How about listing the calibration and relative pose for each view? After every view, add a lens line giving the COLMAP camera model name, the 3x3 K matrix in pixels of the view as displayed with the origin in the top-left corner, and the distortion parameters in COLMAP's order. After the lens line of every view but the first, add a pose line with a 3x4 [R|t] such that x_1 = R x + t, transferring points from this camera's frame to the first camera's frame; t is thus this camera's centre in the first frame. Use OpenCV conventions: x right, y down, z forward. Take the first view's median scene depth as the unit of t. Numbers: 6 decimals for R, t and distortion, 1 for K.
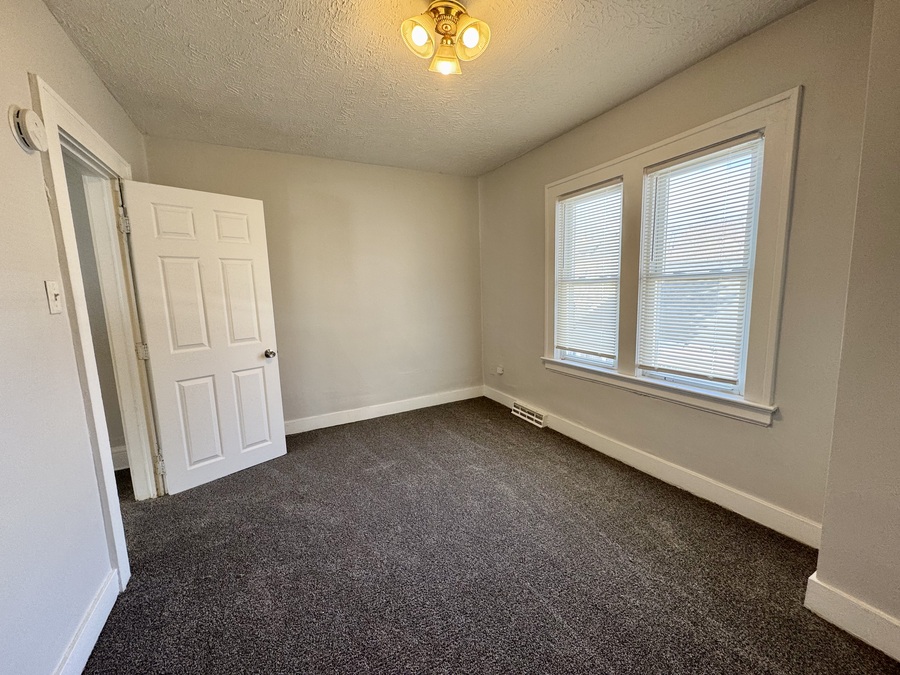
lens RADIAL K [[354.7, 0, 450.0], [0, 354.7, 337.5], [0, 0, 1]] dist [-0.001029, -0.000080]
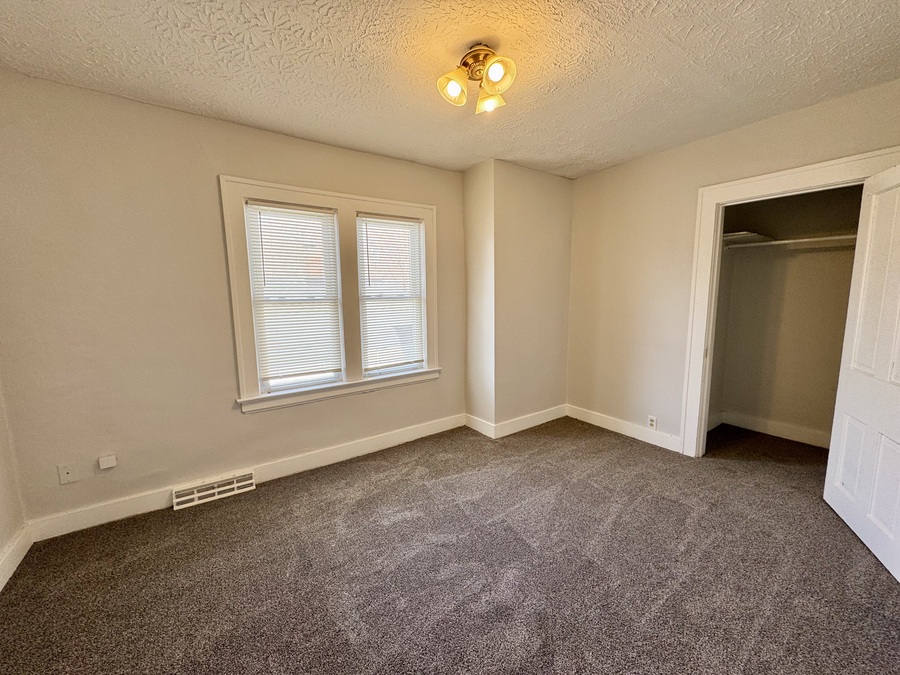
lens RADIAL K [[354.7, 0, 450.0], [0, 354.7, 337.5], [0, 0, 1]] dist [-0.001029, -0.000080]
pose [[-0.117408, -0.091926, 0.988820, -0.620961], [0.152977, 0.982148, 0.109470, -0.105038], [-0.981231, 0.164119, -0.101249, 0.711980]]
